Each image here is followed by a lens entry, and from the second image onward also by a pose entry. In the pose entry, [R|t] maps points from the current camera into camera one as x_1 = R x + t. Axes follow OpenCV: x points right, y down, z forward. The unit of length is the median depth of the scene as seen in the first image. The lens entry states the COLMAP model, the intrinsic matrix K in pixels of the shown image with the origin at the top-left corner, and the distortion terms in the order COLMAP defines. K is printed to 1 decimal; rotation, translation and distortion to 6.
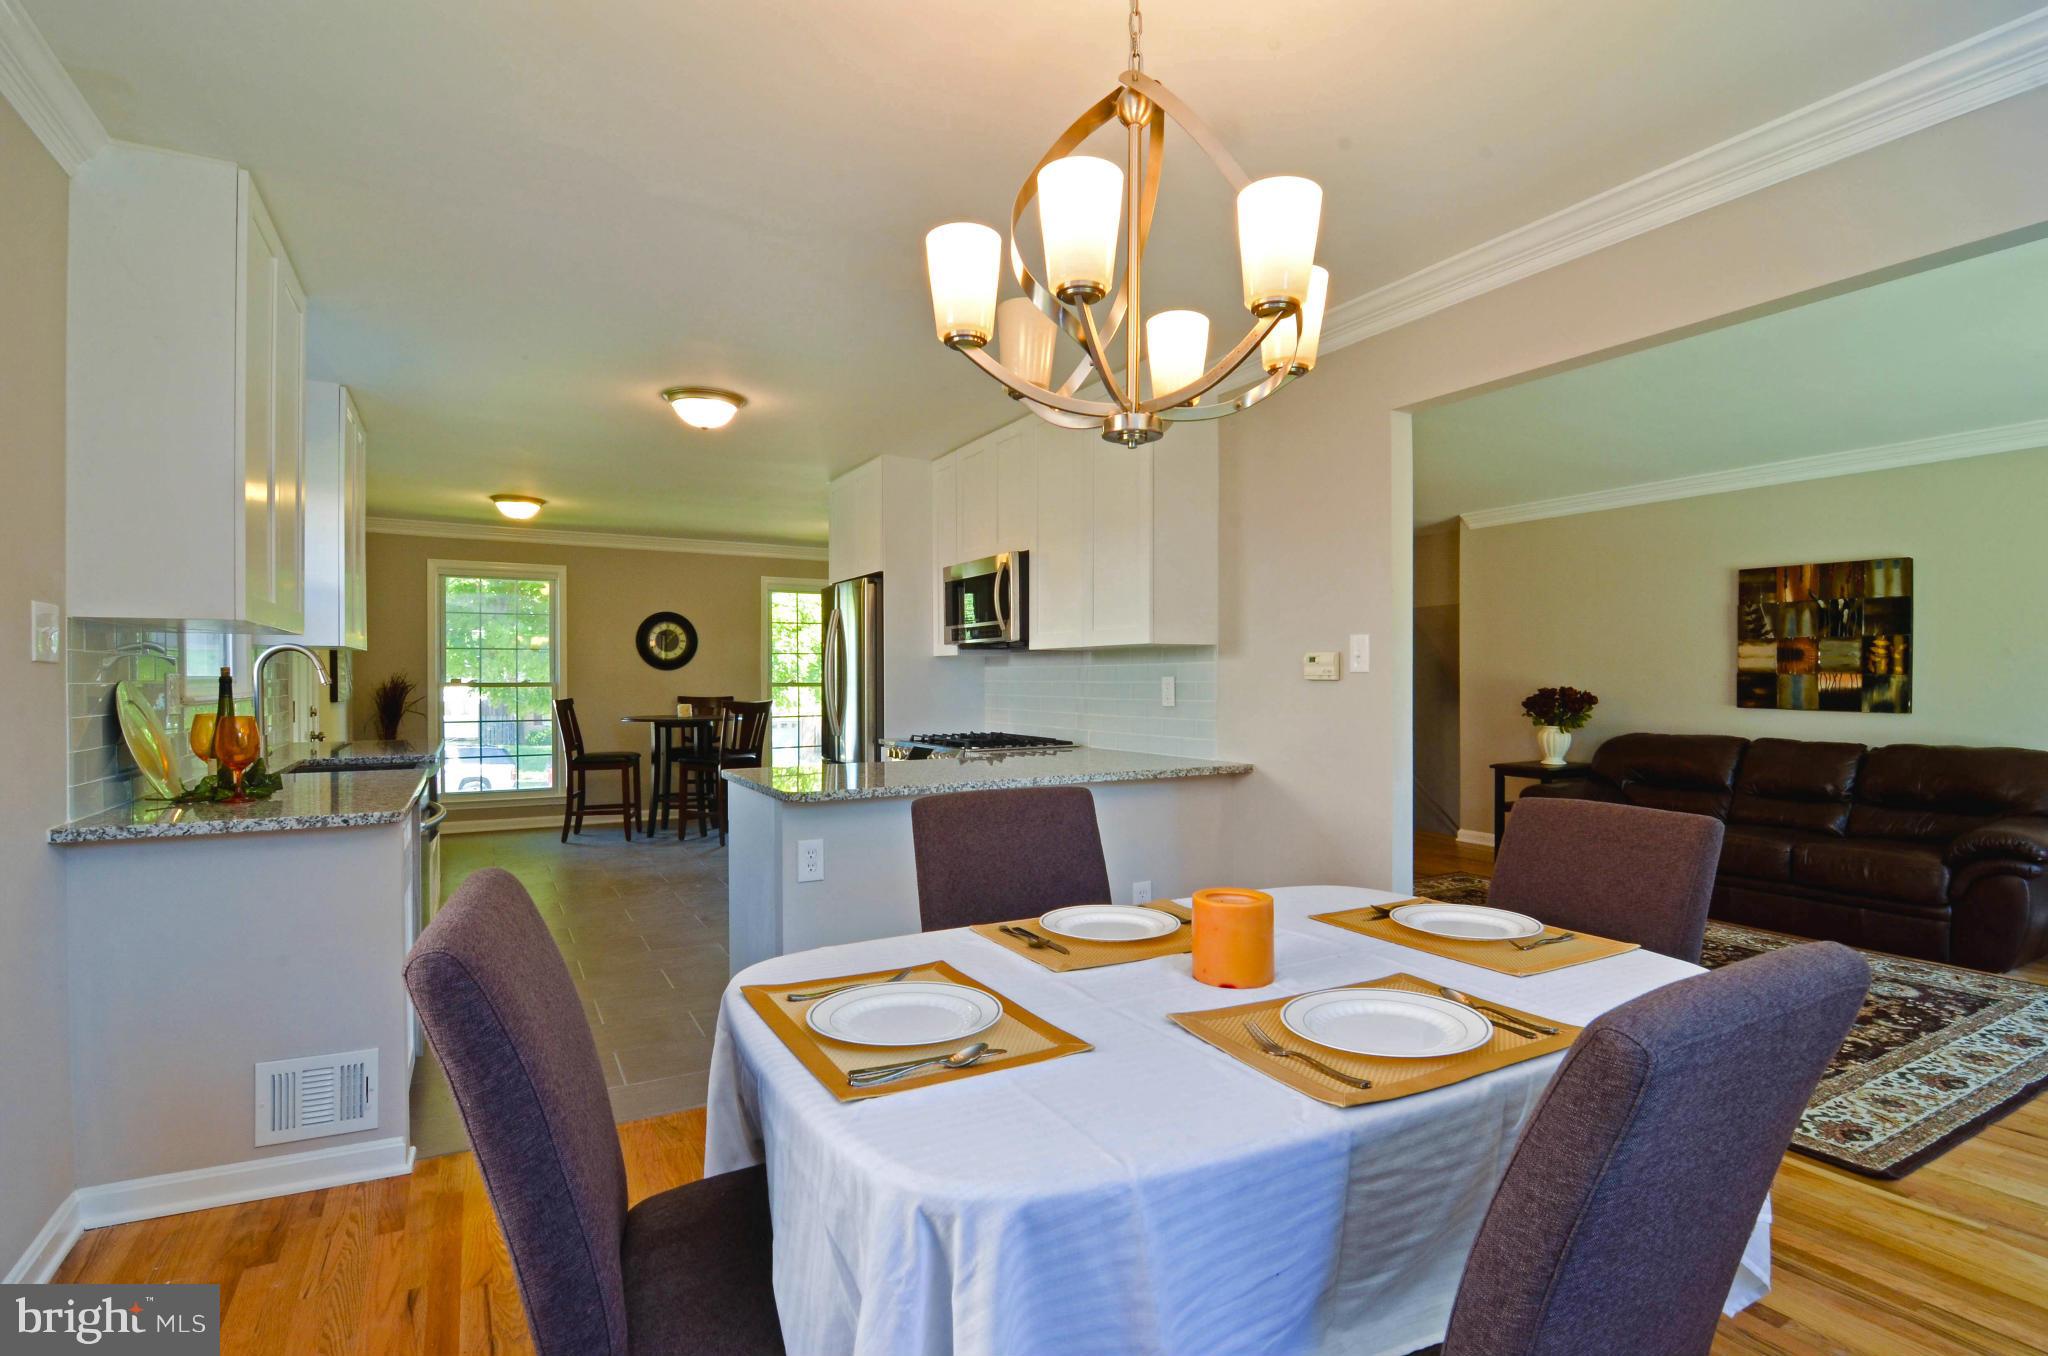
lens RADIAL K [[989.5, 0, 1027.4], [0, 989.5, 684.1], [0, 0, 1]] dist [-0.015285, -0.003205]
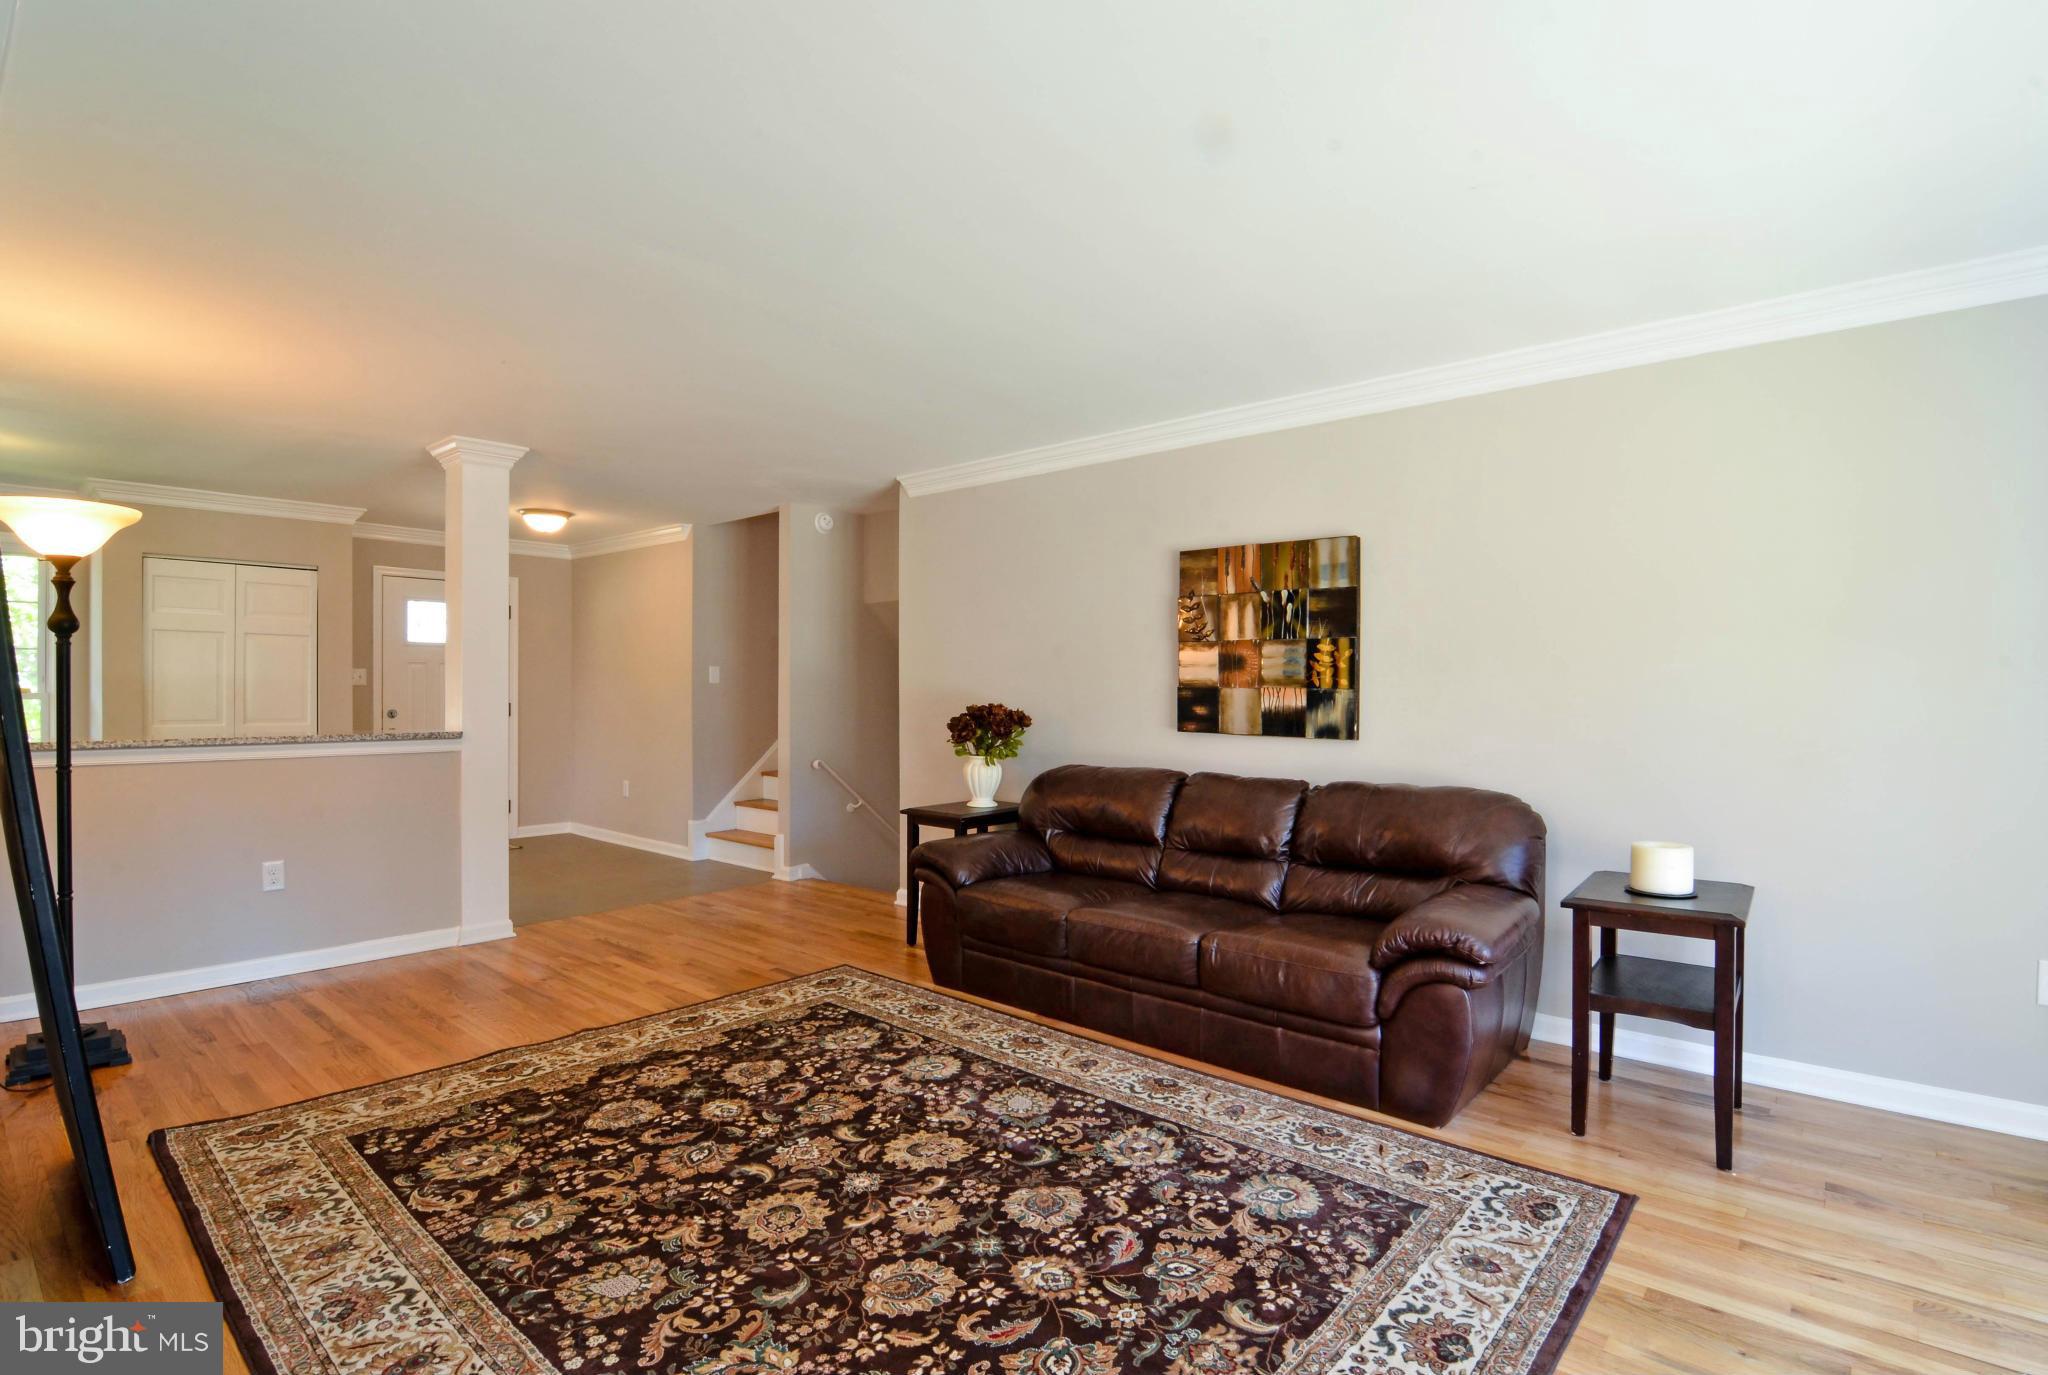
lens RADIAL K [[989.6, 0, 1013.3], [0, 989.6, 691.4], [0, 0, 1]] dist [-0.009765, -0.002388]
pose [[0.945790, 0.007231, 0.324698, 0.385043], [-0.004698, 0.999952, -0.008585, -0.000208], [-0.324744, 0.006594, 0.945779, 0.342073]]
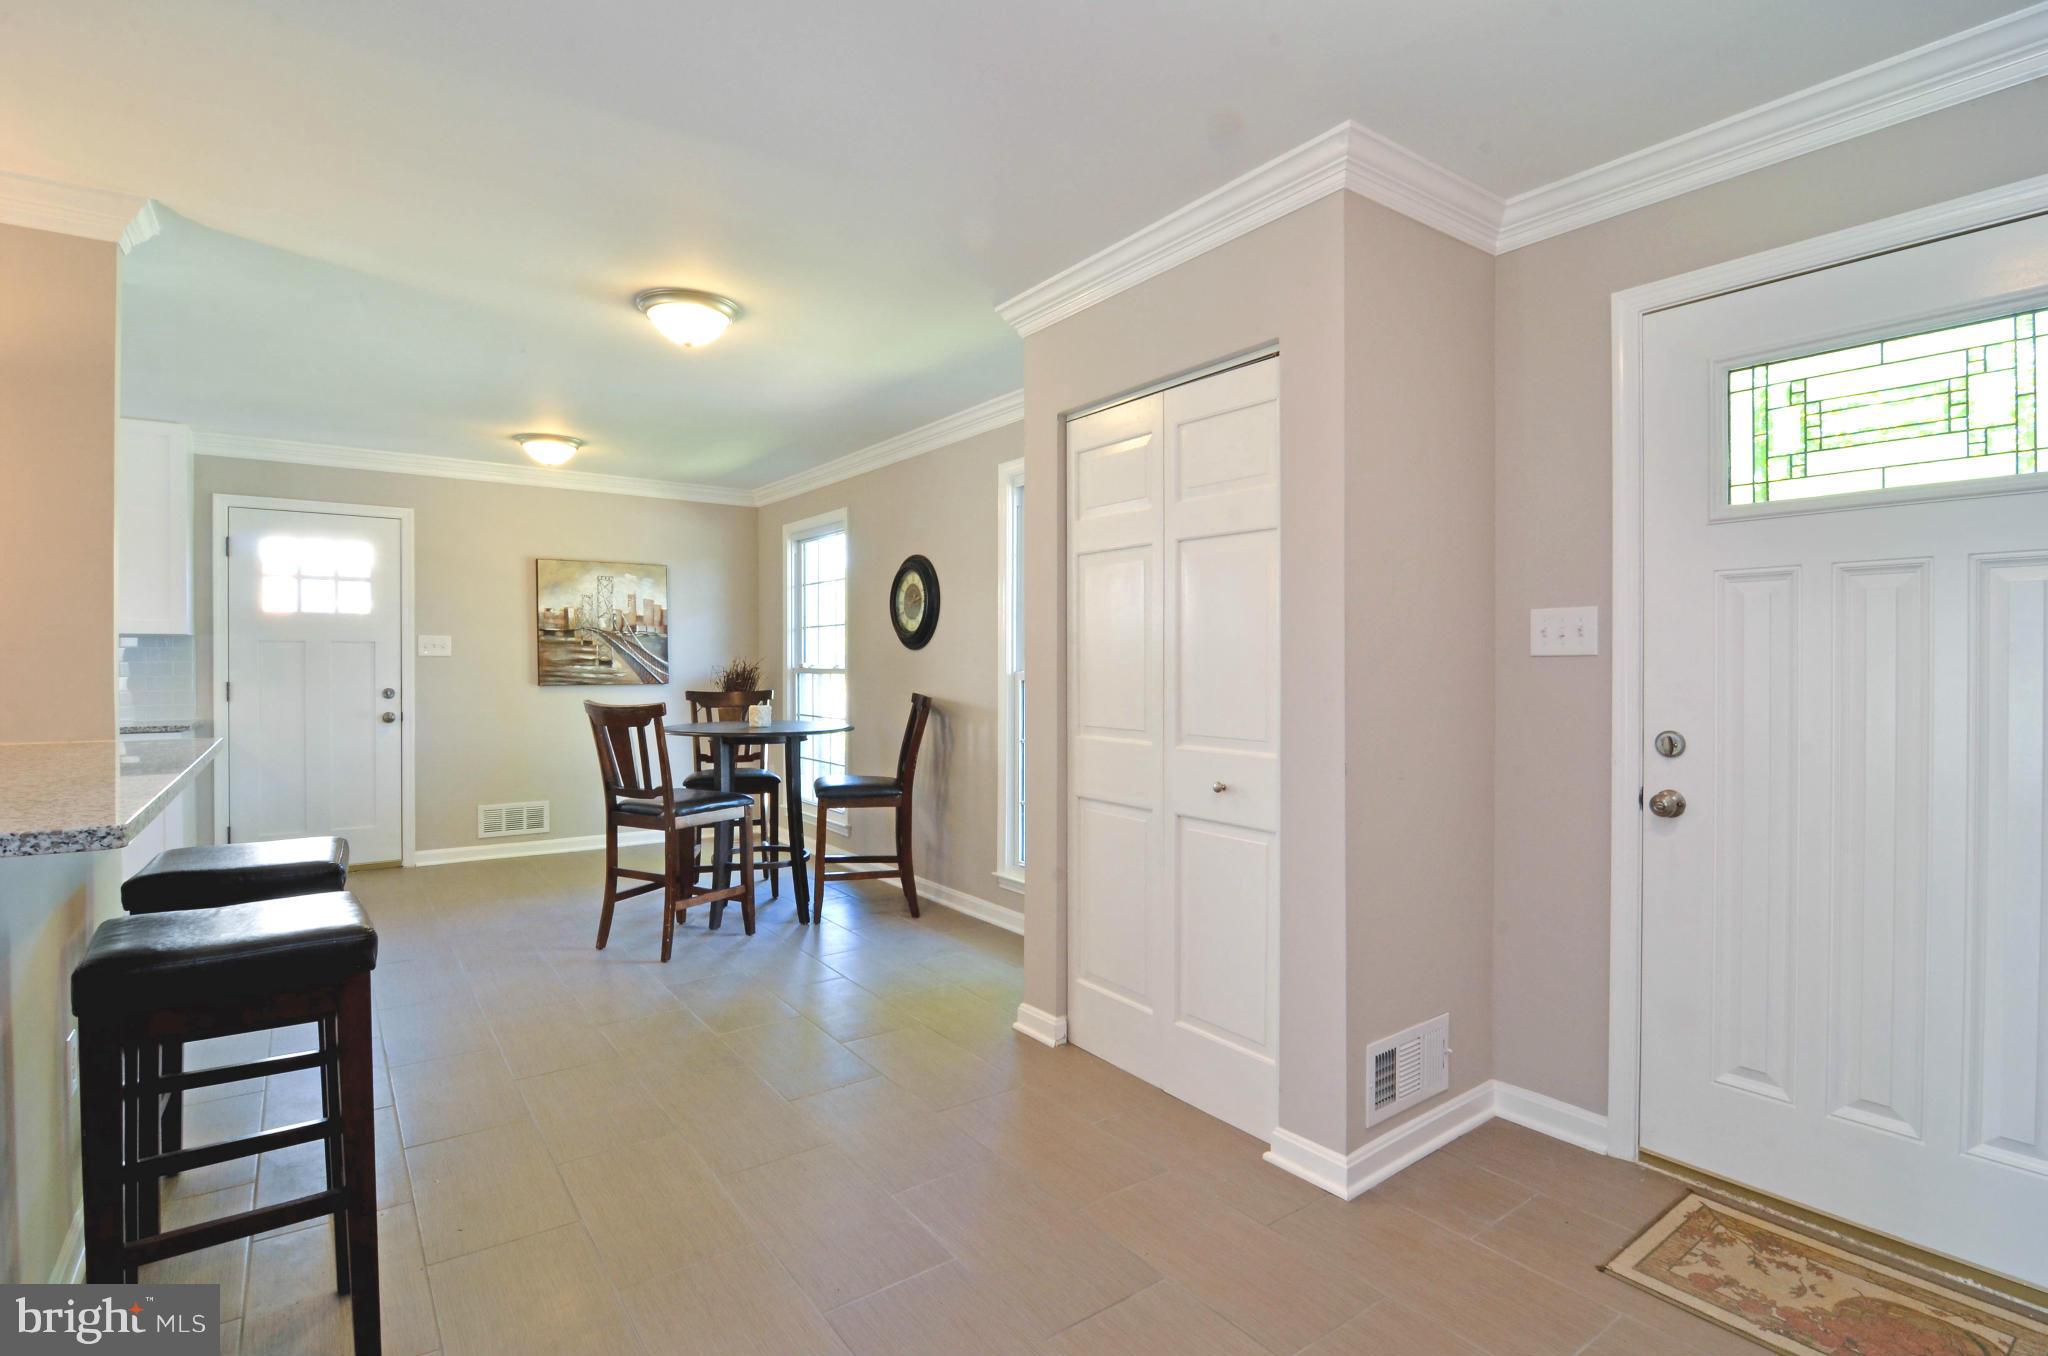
lens RADIAL K [[989.5, 0, 1012.0], [0, 989.5, 665.8], [0, 0, 1]] dist [-0.015285, -0.003205]
pose [[0.080596, 0.002519, -0.996744, 0.413669], [-0.010529, 0.999943, 0.001675, -0.008645], [0.996691, 0.010360, 0.080618, 1.626328]]
